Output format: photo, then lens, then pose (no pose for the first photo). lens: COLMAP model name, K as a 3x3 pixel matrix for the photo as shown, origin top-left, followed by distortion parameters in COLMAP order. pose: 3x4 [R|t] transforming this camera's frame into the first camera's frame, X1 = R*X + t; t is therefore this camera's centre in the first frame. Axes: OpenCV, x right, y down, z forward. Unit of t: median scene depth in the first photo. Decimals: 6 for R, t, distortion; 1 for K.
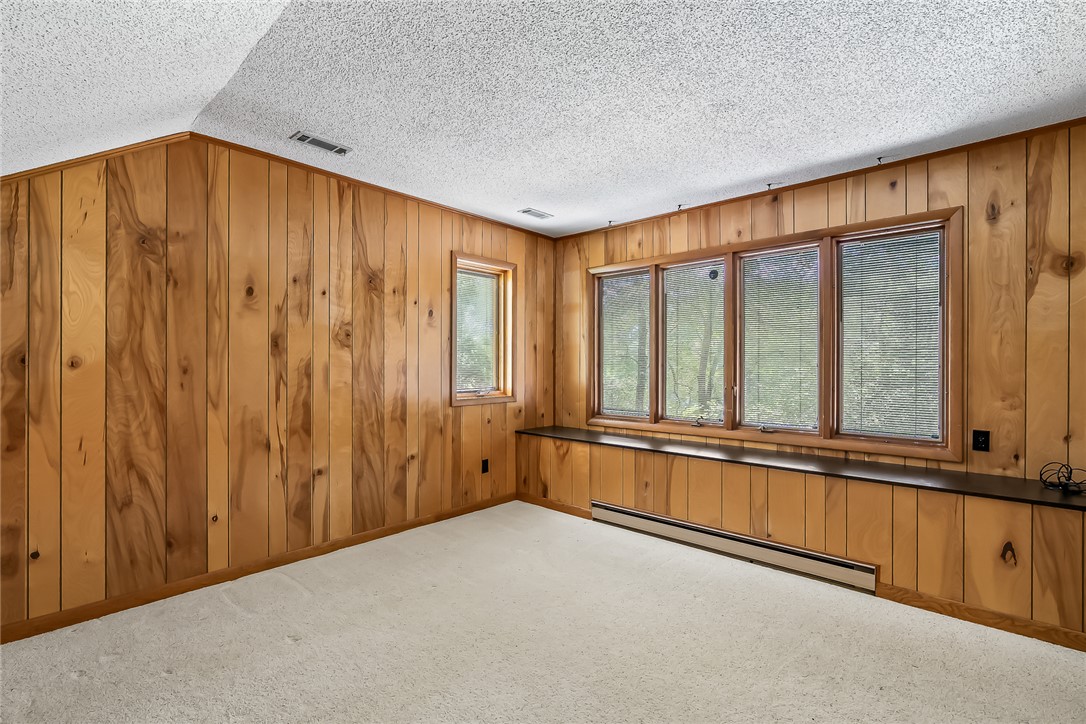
lens RADIAL K [[494.4, 0, 546.3], [0, 494.4, 362.6], [0, 0, 1]] dist [-0.001669, 0.000656]
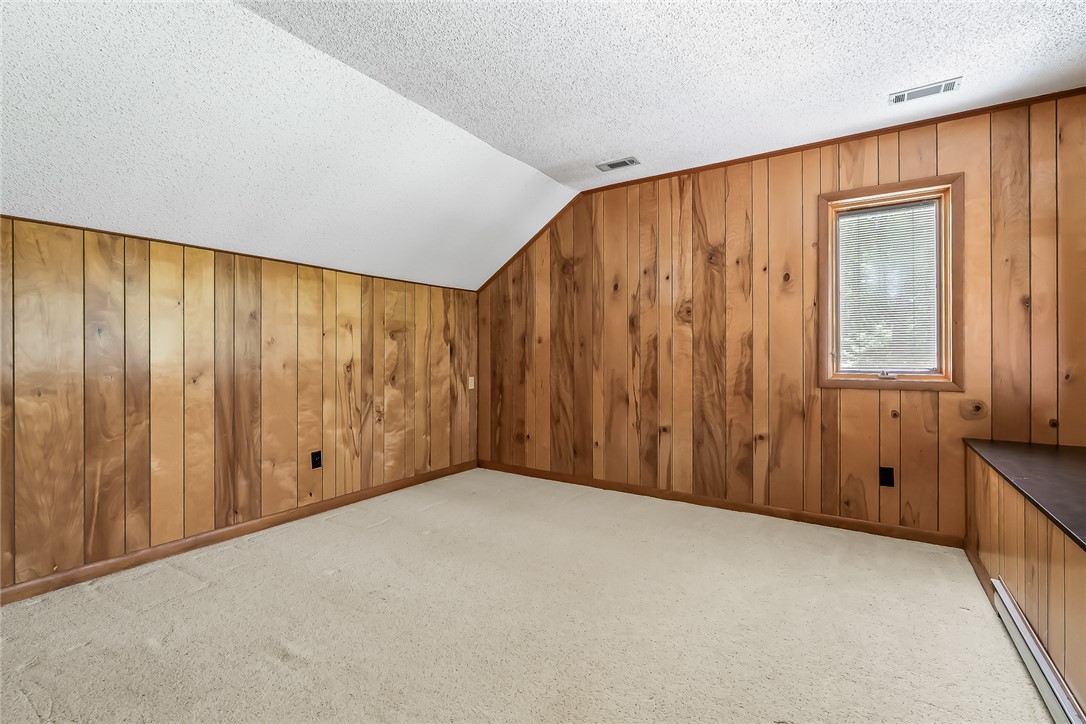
lens RADIAL K [[494.4, 0, 546.8], [0, 494.4, 358.3], [0, 0, 1]] dist [-0.001669, 0.000656]
pose [[0.155318, -0.000022, -0.987865, 0.672075], [0.000820, 1.000000, 0.000107, 0.050838], [0.987864, -0.000827, 0.155318, 0.538781]]
